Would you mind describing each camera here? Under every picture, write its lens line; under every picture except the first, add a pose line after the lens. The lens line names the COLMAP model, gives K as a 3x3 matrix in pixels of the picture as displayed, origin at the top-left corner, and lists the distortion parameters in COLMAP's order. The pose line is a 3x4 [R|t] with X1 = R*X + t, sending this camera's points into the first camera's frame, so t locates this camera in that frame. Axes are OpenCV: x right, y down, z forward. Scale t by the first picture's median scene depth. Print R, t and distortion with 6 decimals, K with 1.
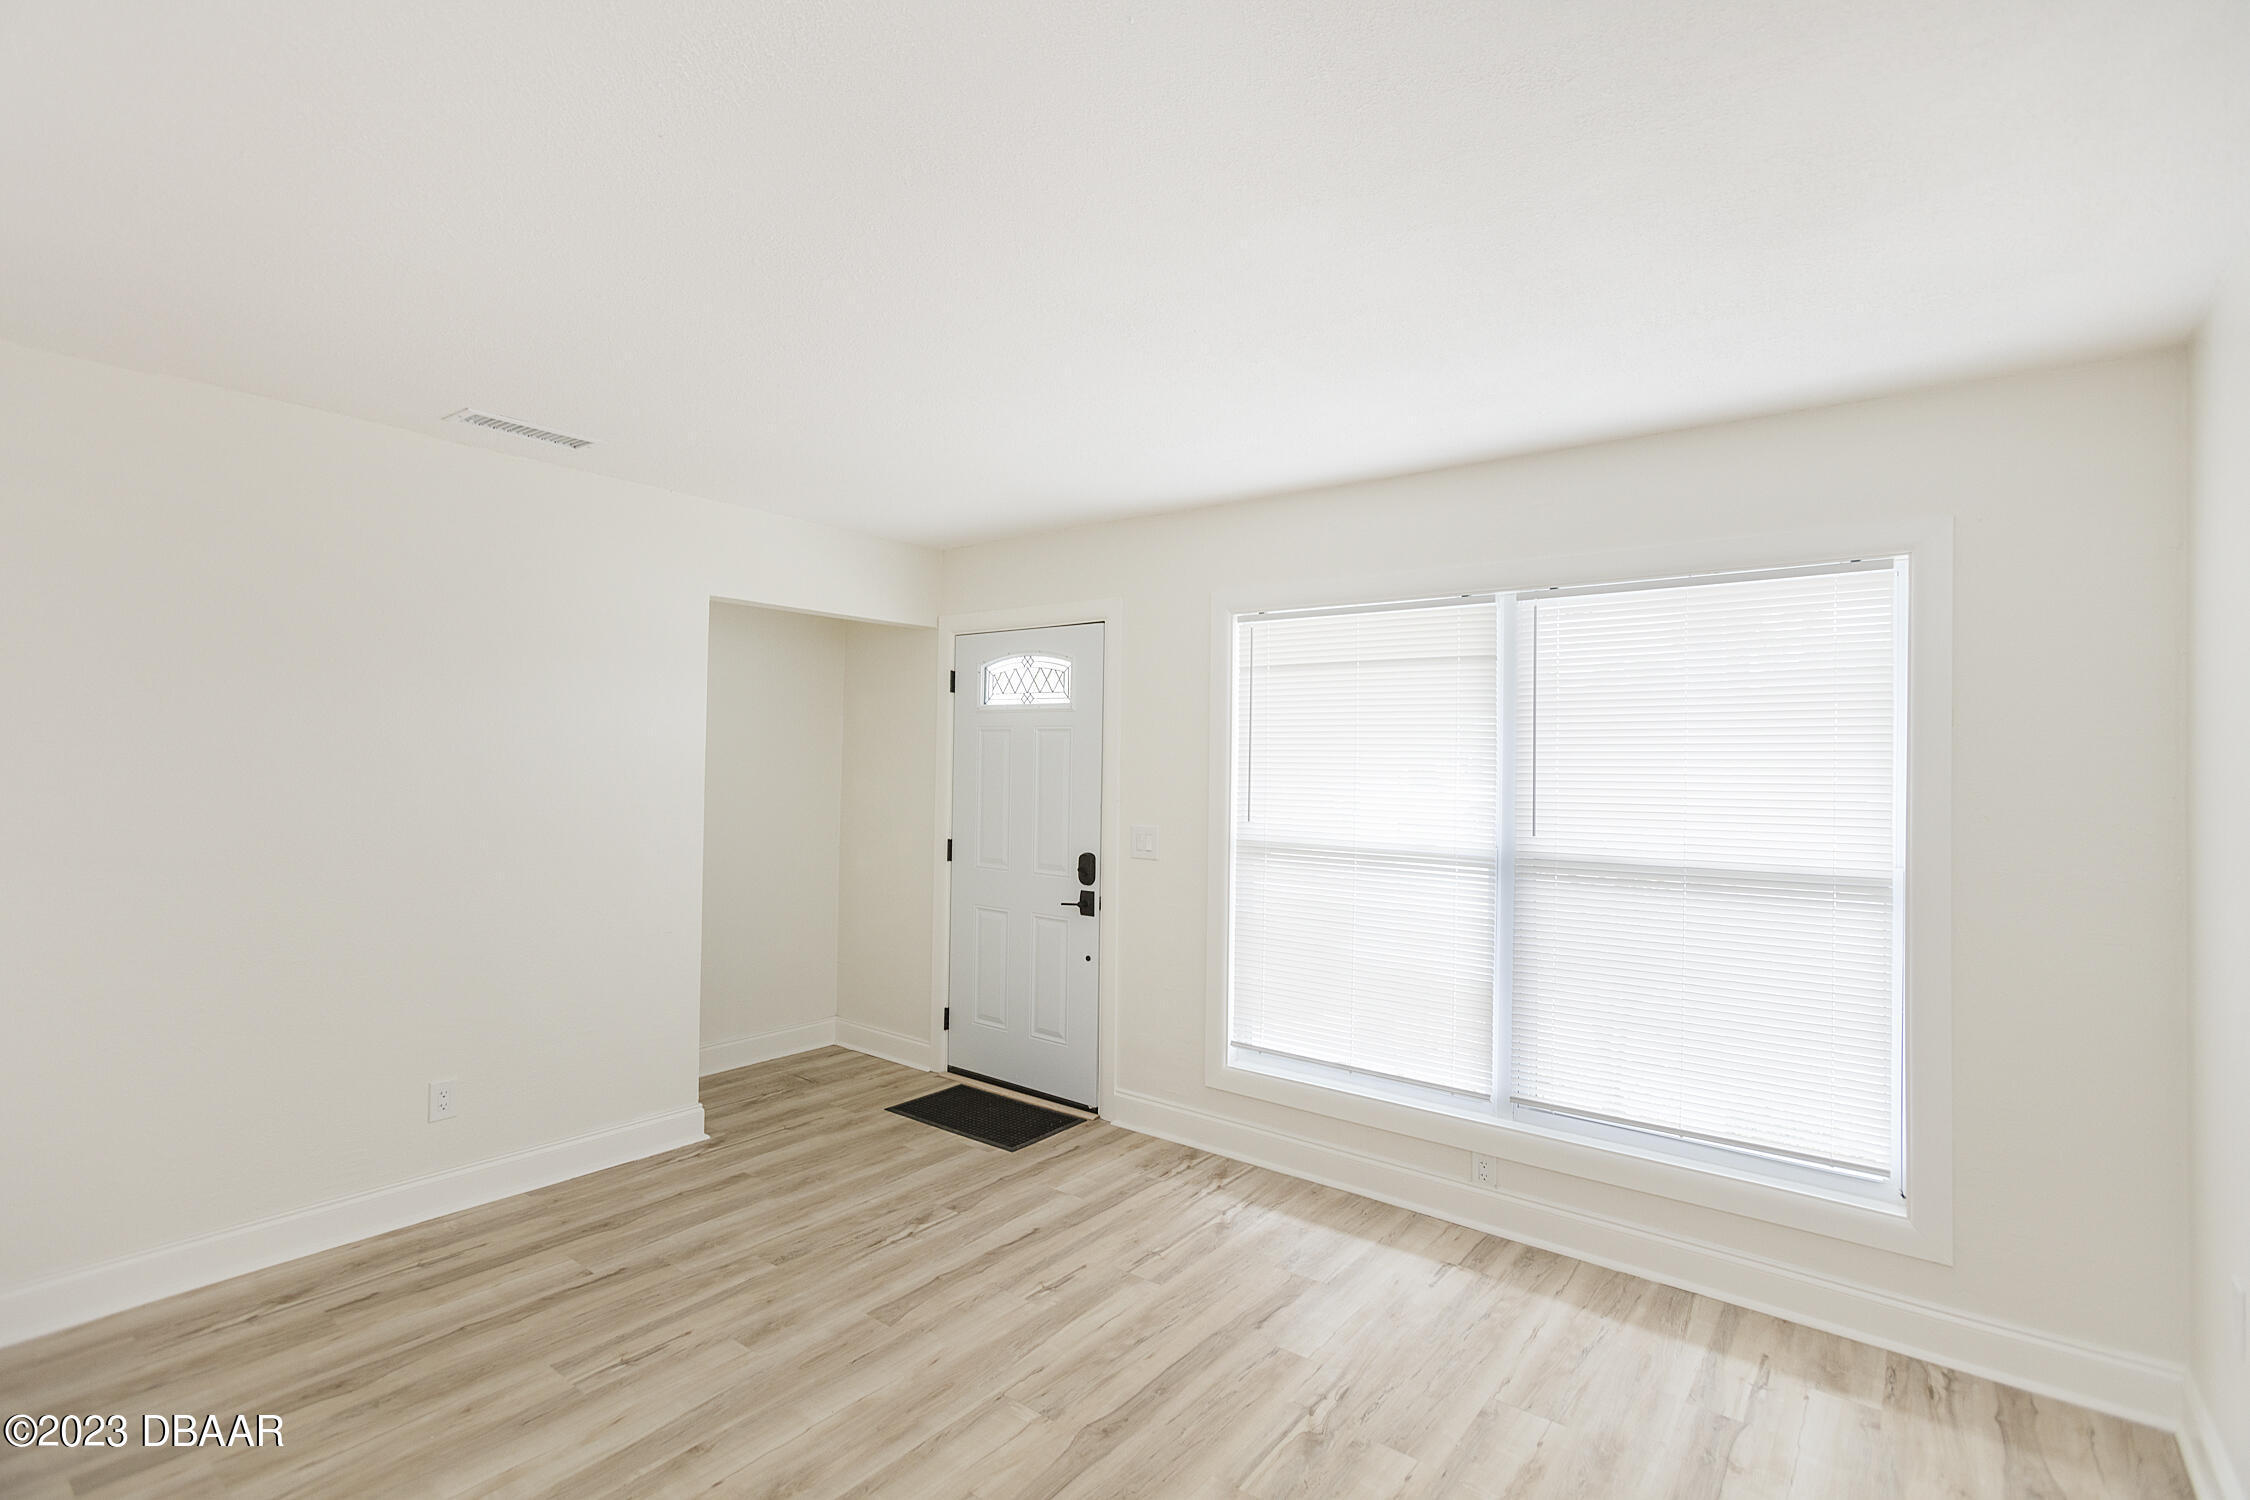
lens RADIAL K [[1052.4, 0, 1121.5], [0, 1052.4, 742.3], [0, 0, 1]] dist [-0.019390, 0.013999]
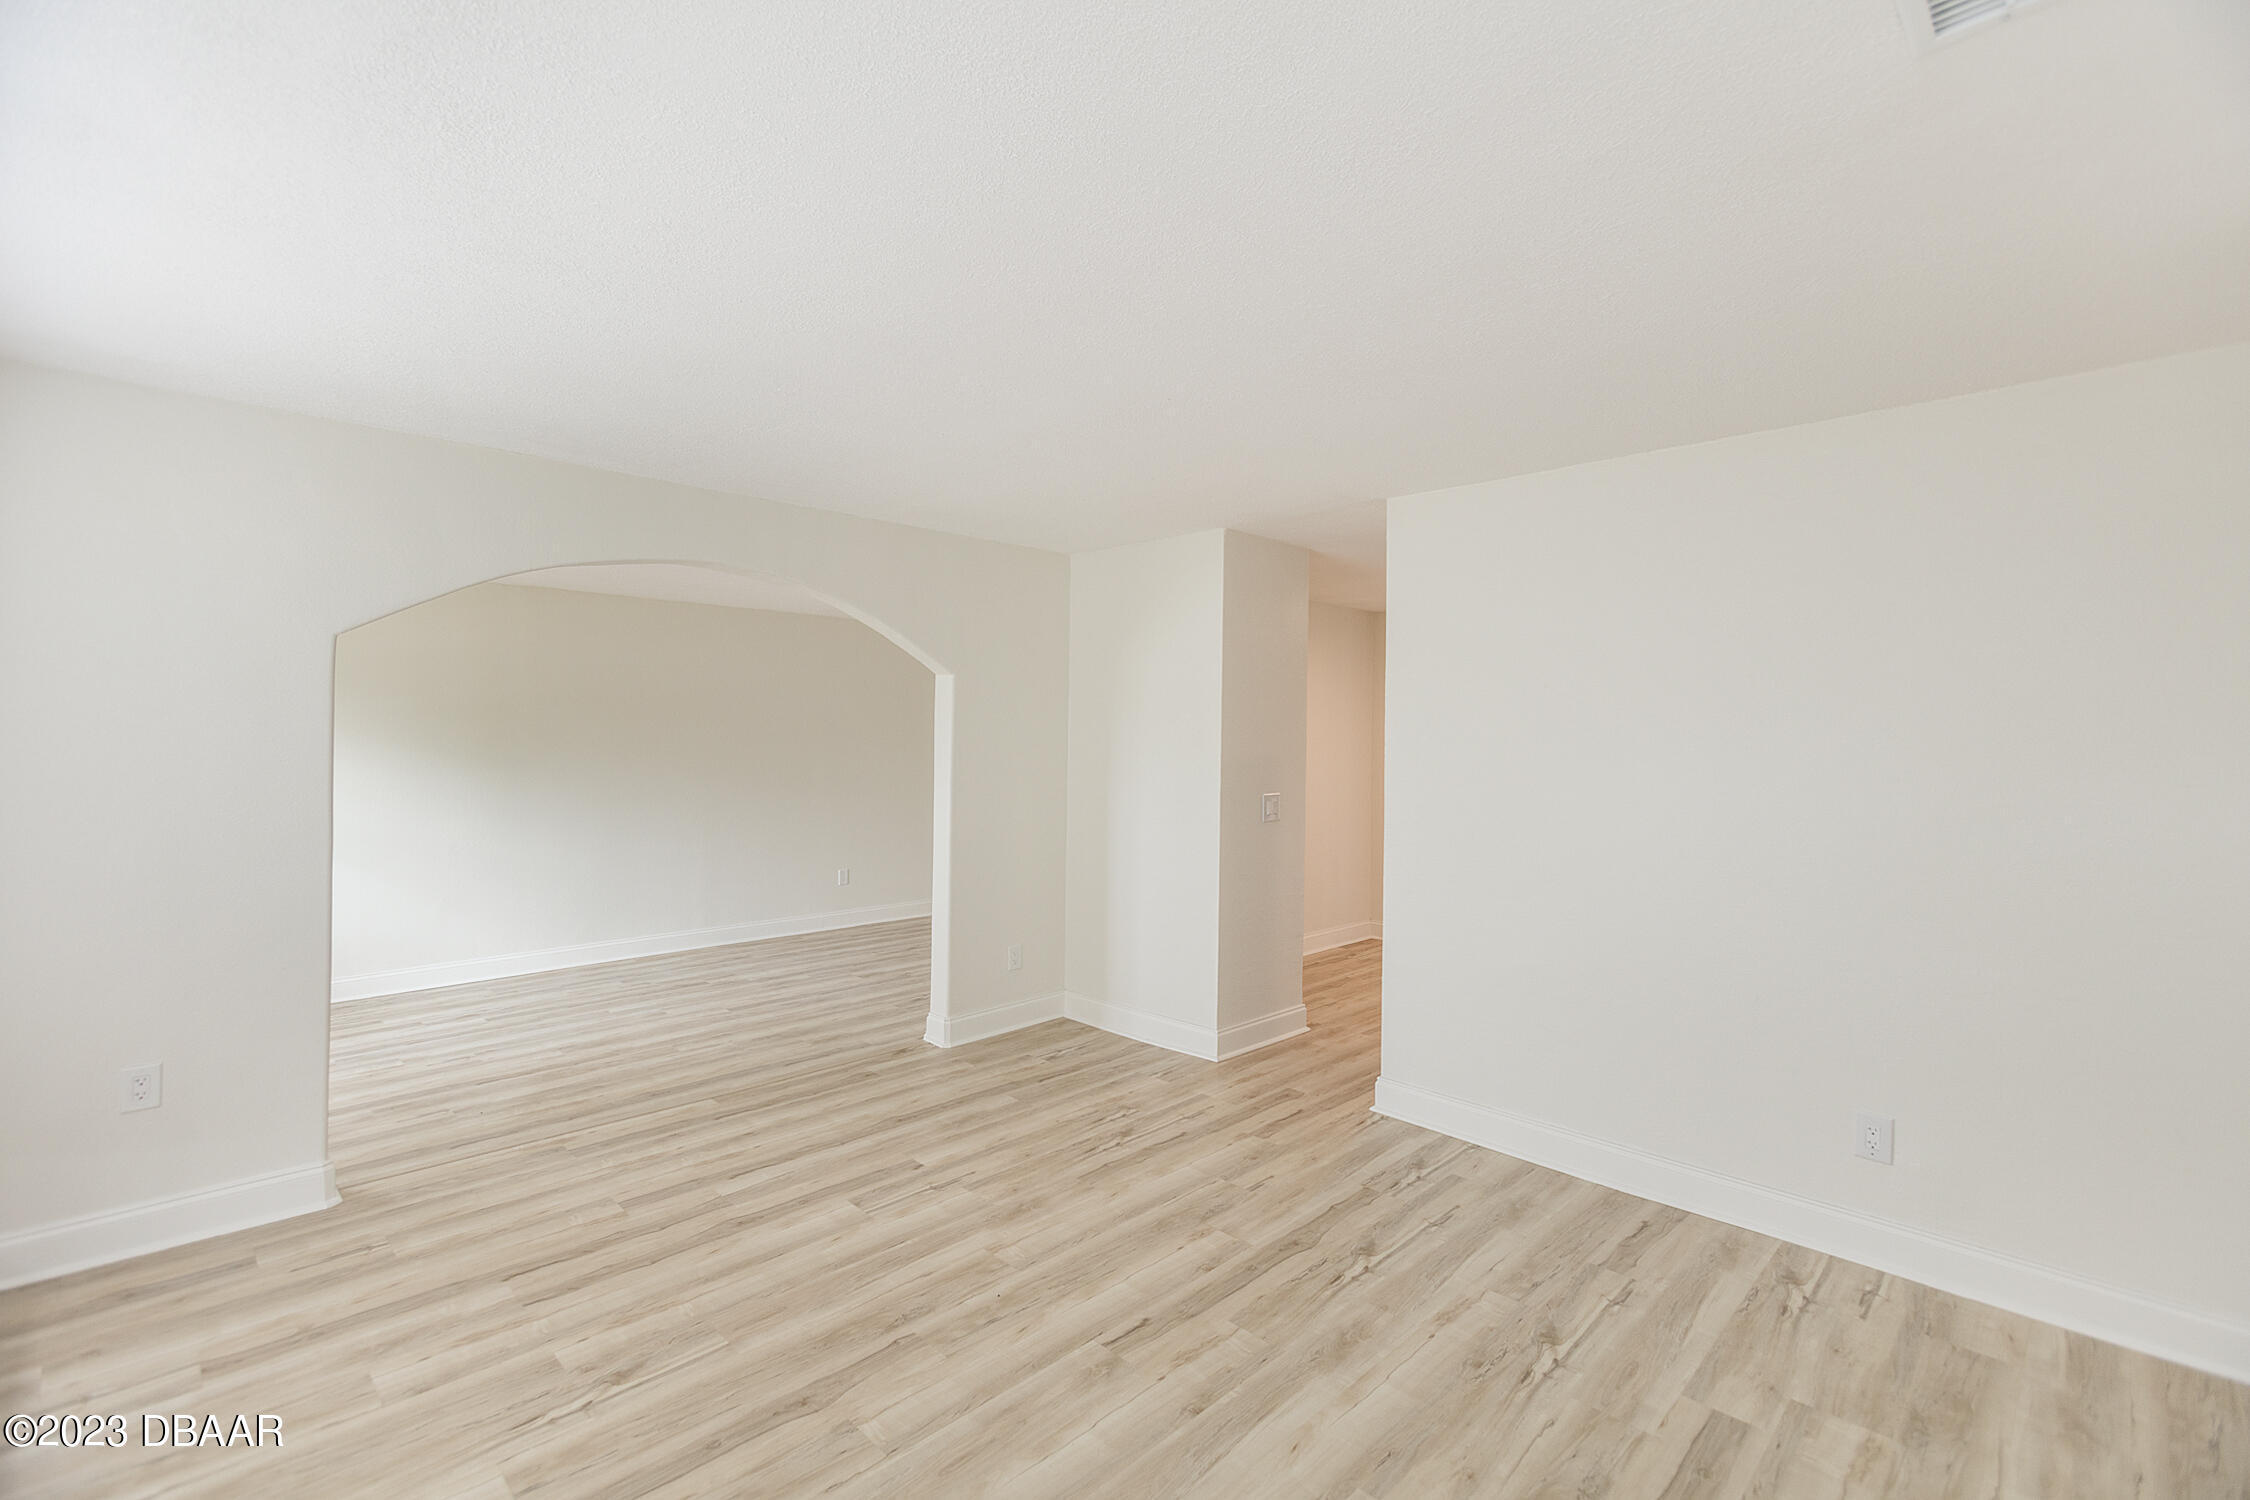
lens RADIAL K [[1000.5, 0, 1123.9], [0, 1000.5, 728.9], [0, 0, 1]] dist [-0.012916, 0.009844]
pose [[-0.992543, -0.027407, 0.118777, -0.308375], [-0.030867, 0.999148, -0.027394, 0.019090], [-0.117925, -0.030857, -0.992543, 1.428365]]
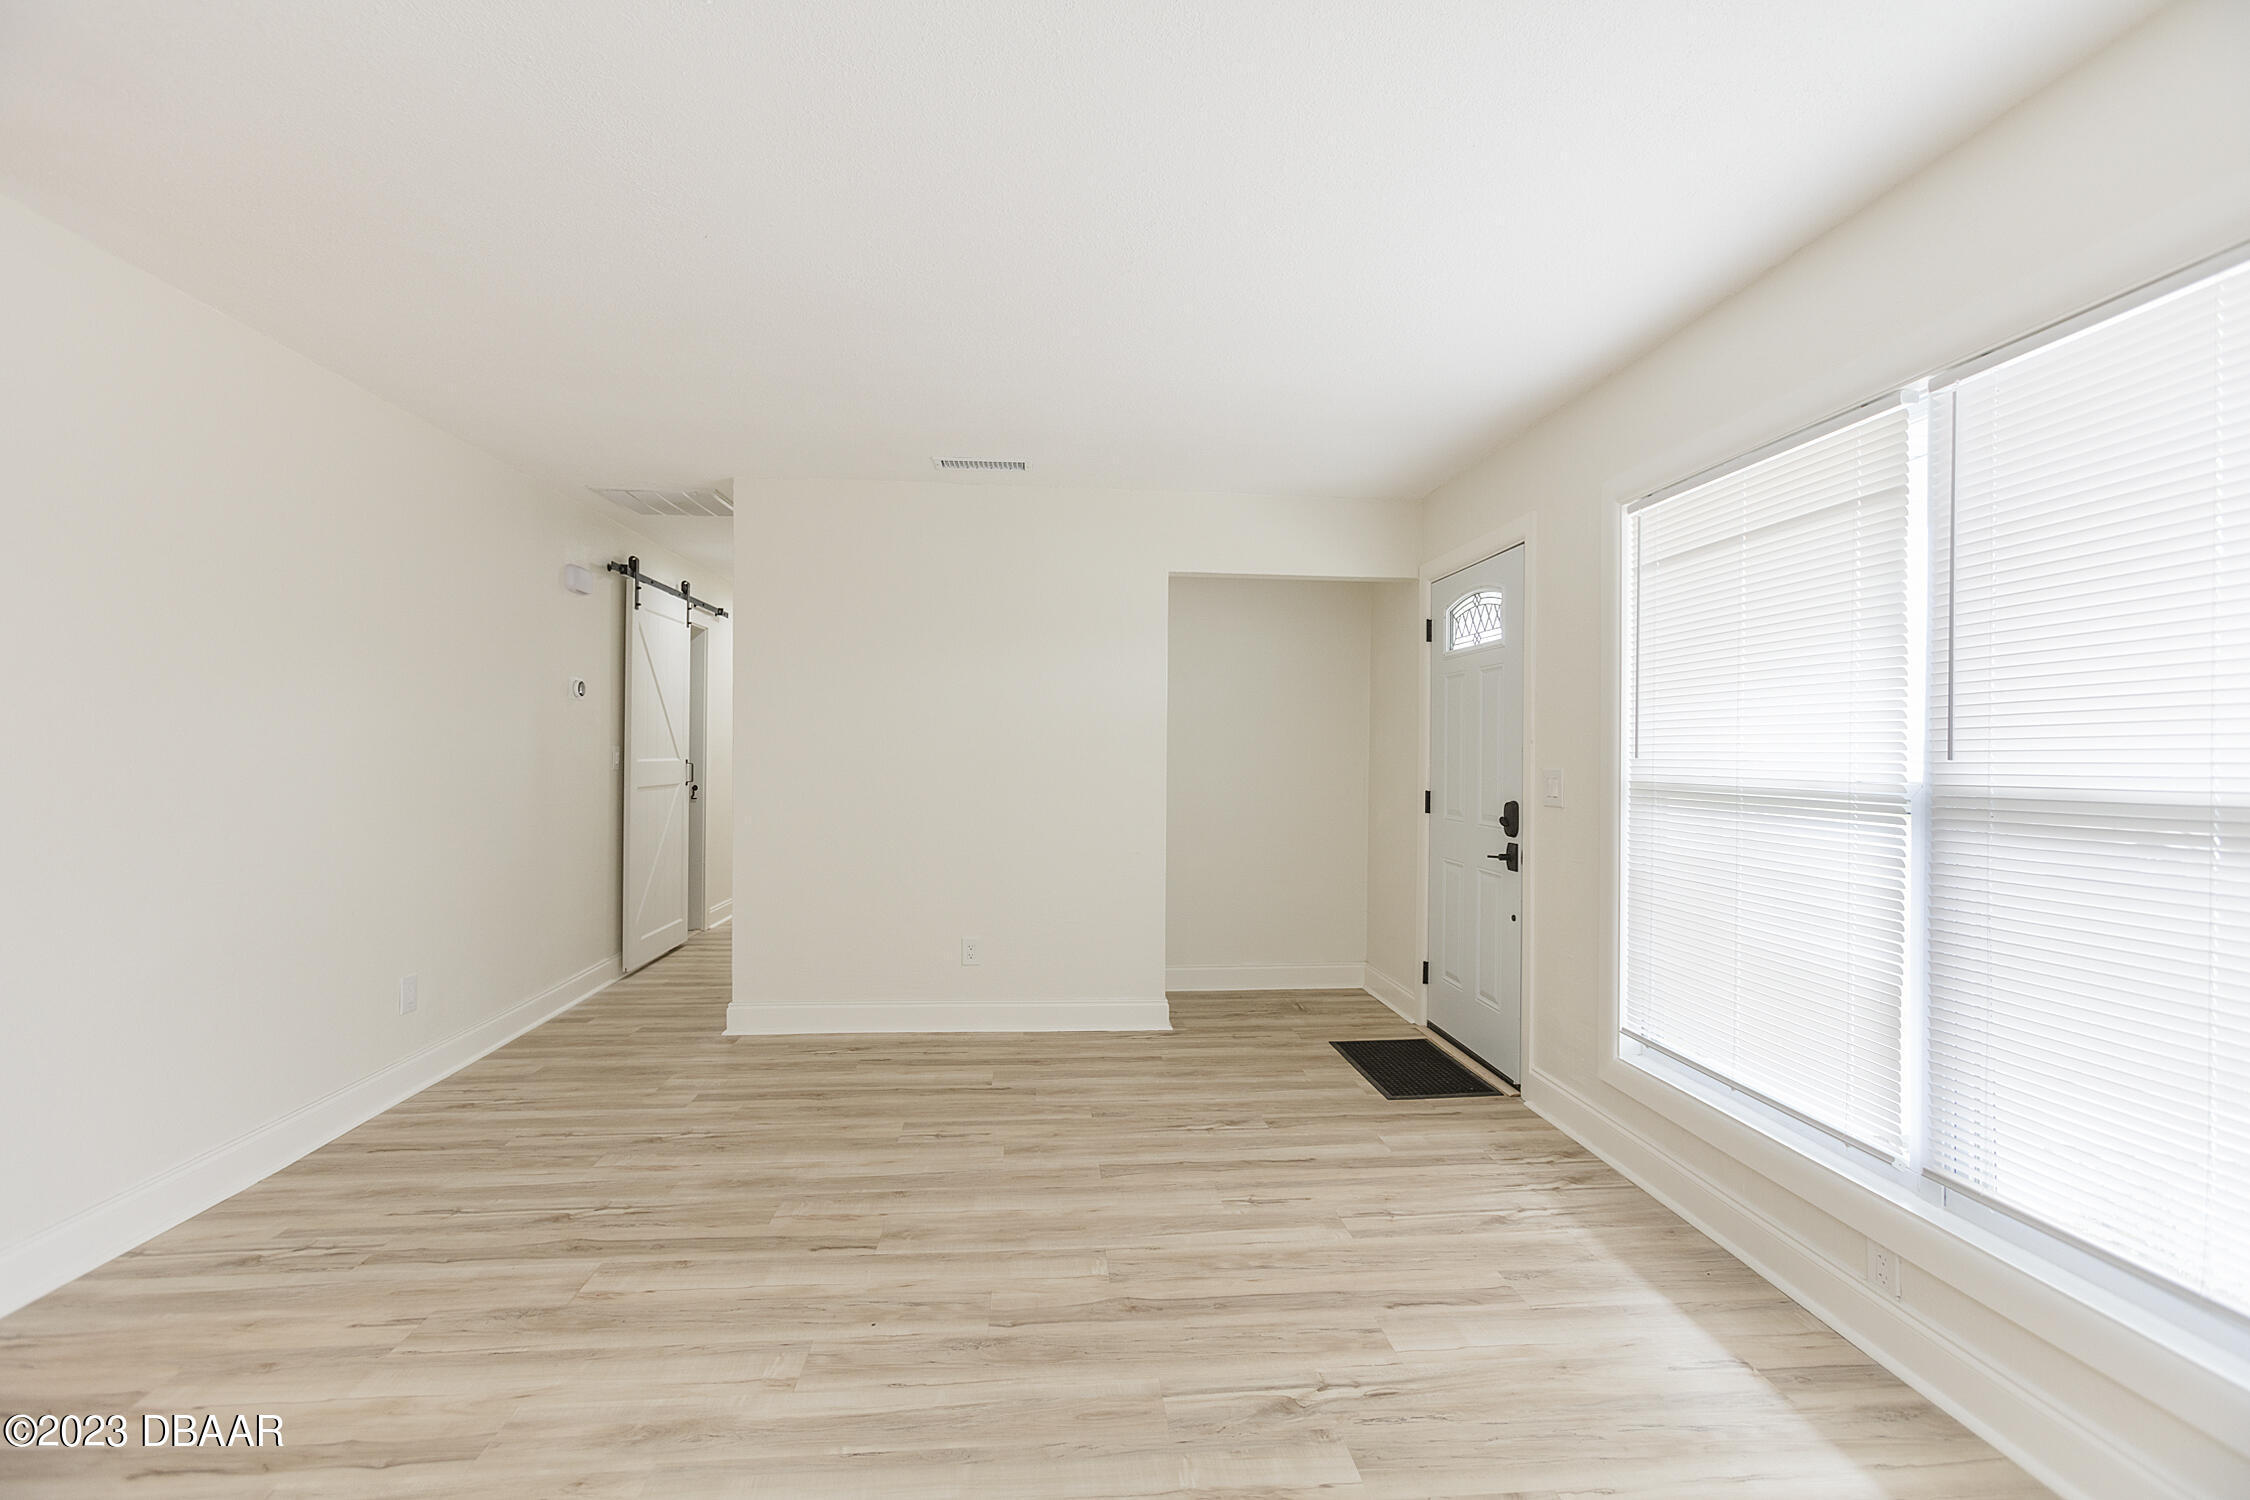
lens RADIAL K [[1000.5, 0, 1122.8], [0, 1000.5, 760.4], [0, 0, 1]] dist [-0.012916, 0.009844]
pose [[0.682338, -0.005742, -0.731014, 0.515206], [0.014842, 0.999872, 0.006000, 0.083782], [0.730886, -0.014944, 0.682336, 0.243434]]
